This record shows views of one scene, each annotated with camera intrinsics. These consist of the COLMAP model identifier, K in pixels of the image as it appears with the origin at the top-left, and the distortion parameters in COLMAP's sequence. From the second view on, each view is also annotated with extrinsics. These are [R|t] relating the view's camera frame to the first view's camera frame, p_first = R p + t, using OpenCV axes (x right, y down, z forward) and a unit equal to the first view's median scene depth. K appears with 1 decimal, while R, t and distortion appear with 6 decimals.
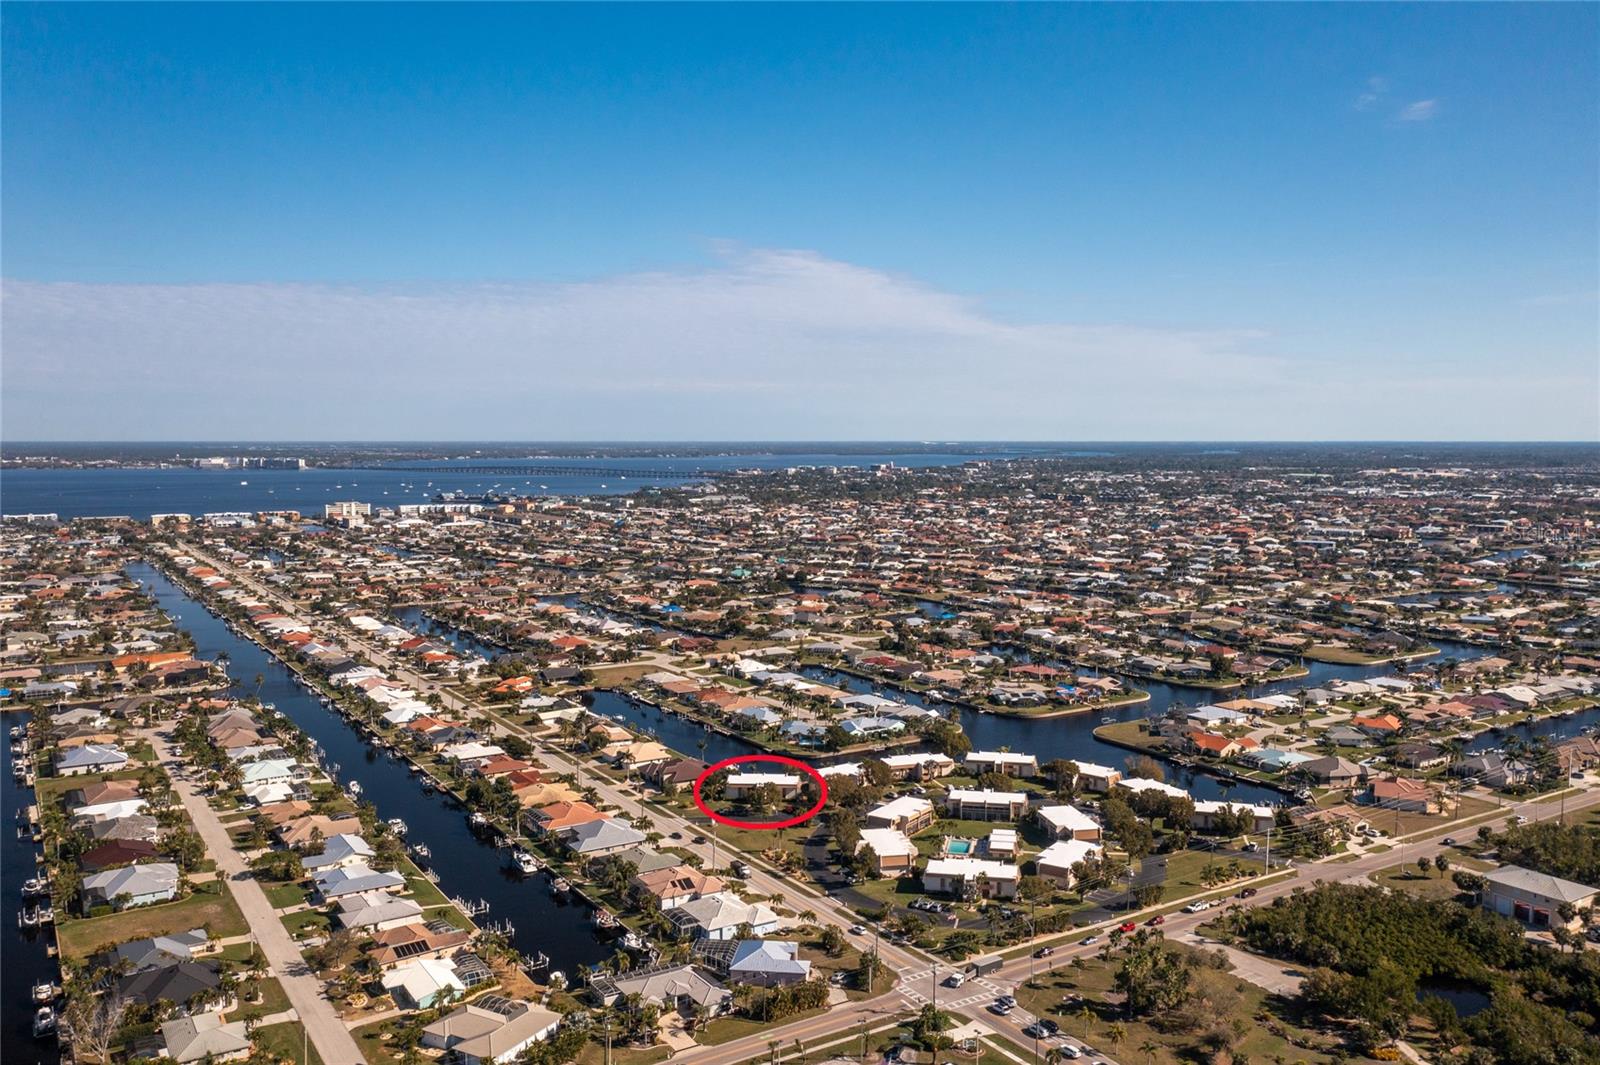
lens RADIAL K [[1273.4, 0, 800.0], [0, 1273.4, 532.5], [0, 0, 1]] dist [0.002727, 0.005345]
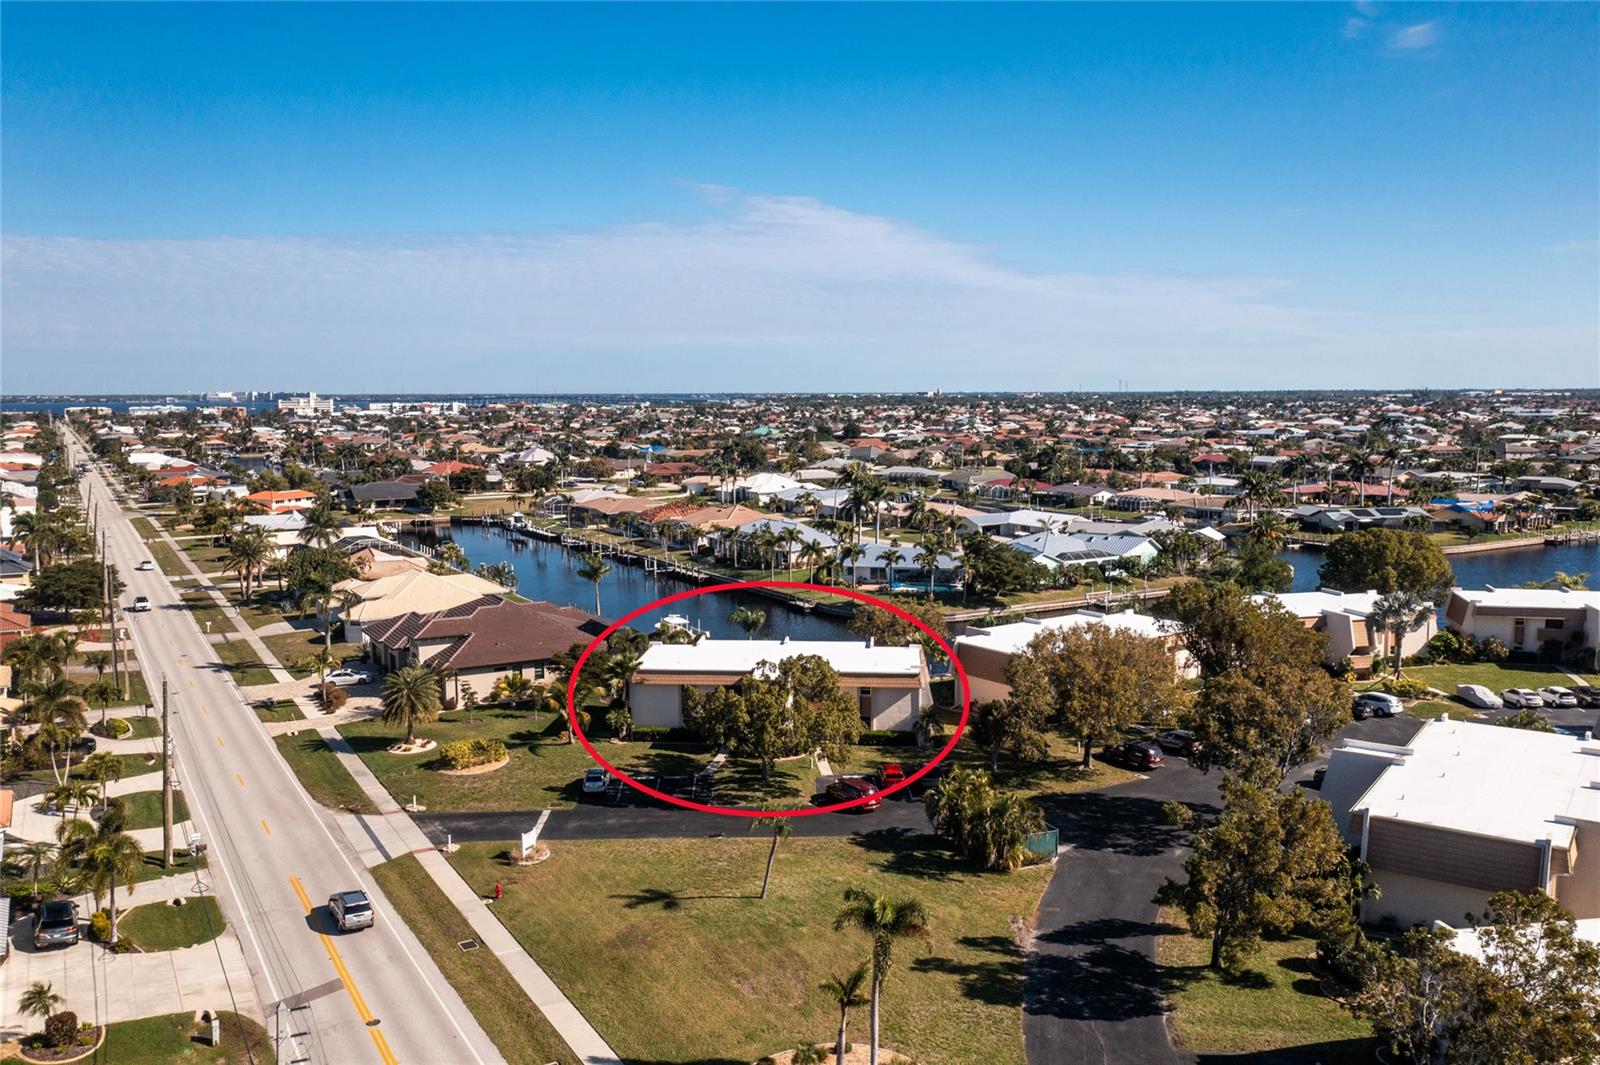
lens RADIAL K [[1262.4, 0, 800.0], [0, 1262.4, 532.5], [0, 0, 1]] dist [-0.003568, 0.001915]
pose [[0.999539, -0.001375, -0.030320, -0.014921], [0.002423, 0.999400, 0.034561, 0.137176], [0.030254, -0.034619, 0.998943, 0.640695]]
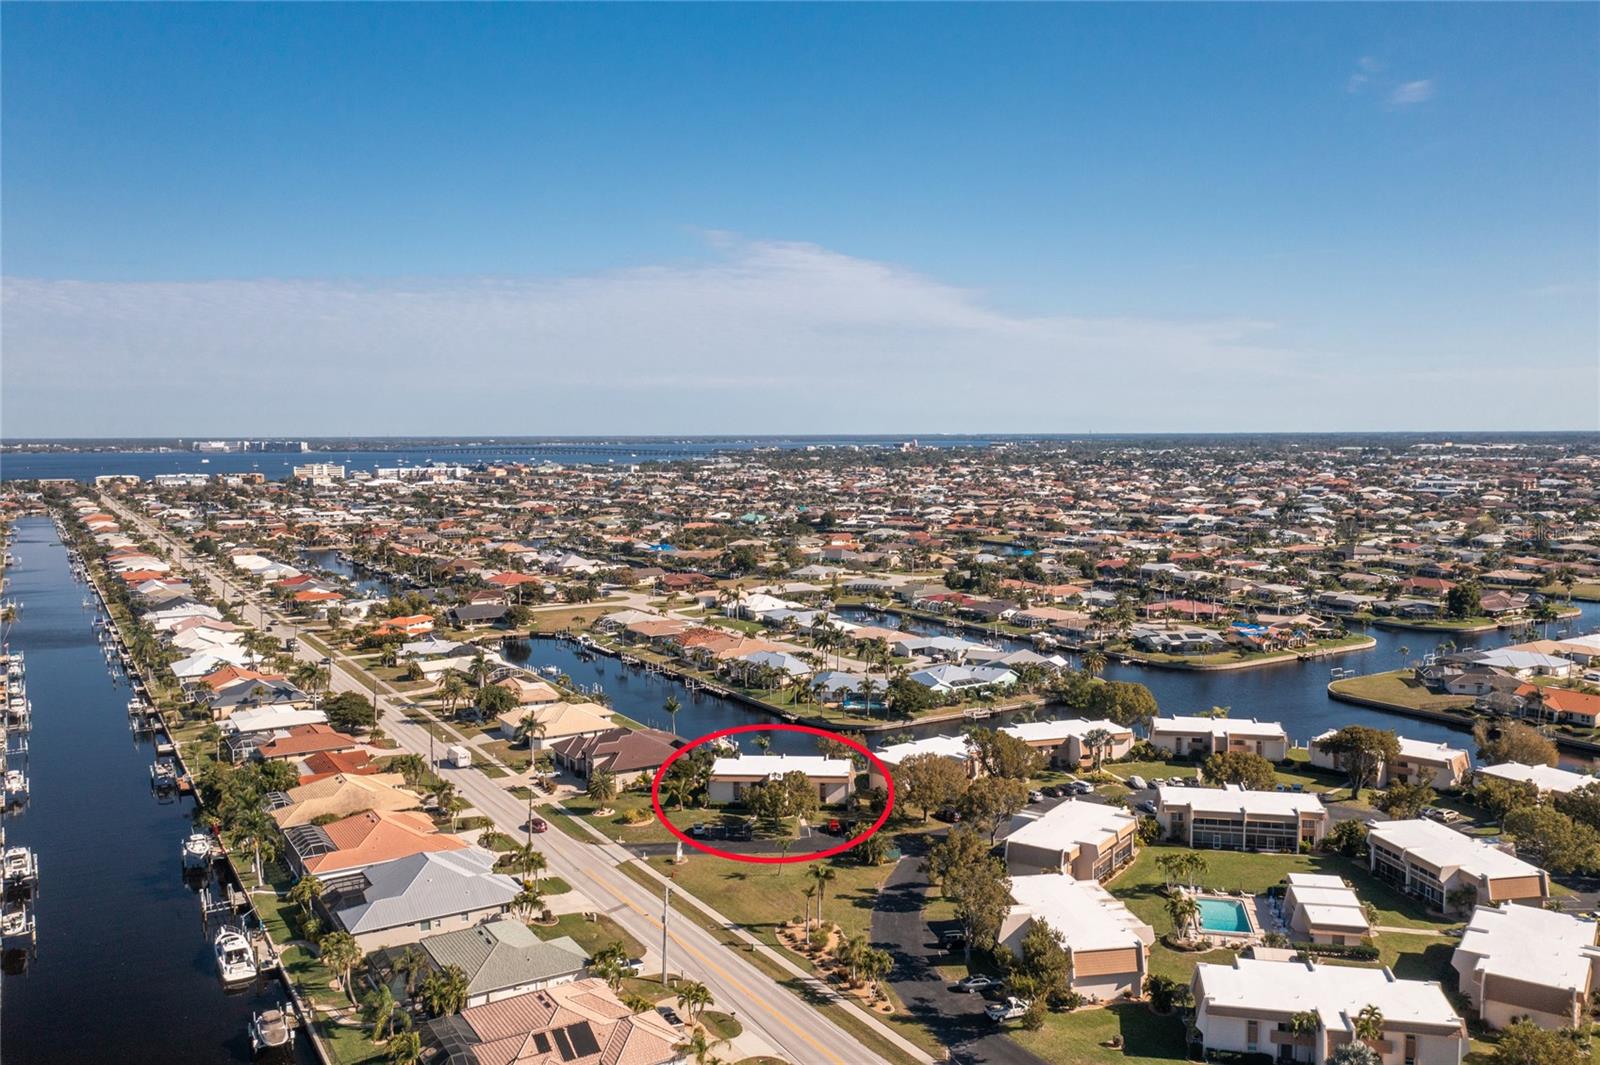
lens RADIAL K [[1262.4, 0, 800.0], [0, 1262.4, 532.5], [0, 0, 1]] dist [-0.003568, 0.001915]
pose [[0.999891, -0.003885, -0.014259, -0.011896], [0.003933, 0.999987, 0.003355, 0.083407], [0.014246, -0.003411, 0.999893, 0.418485]]
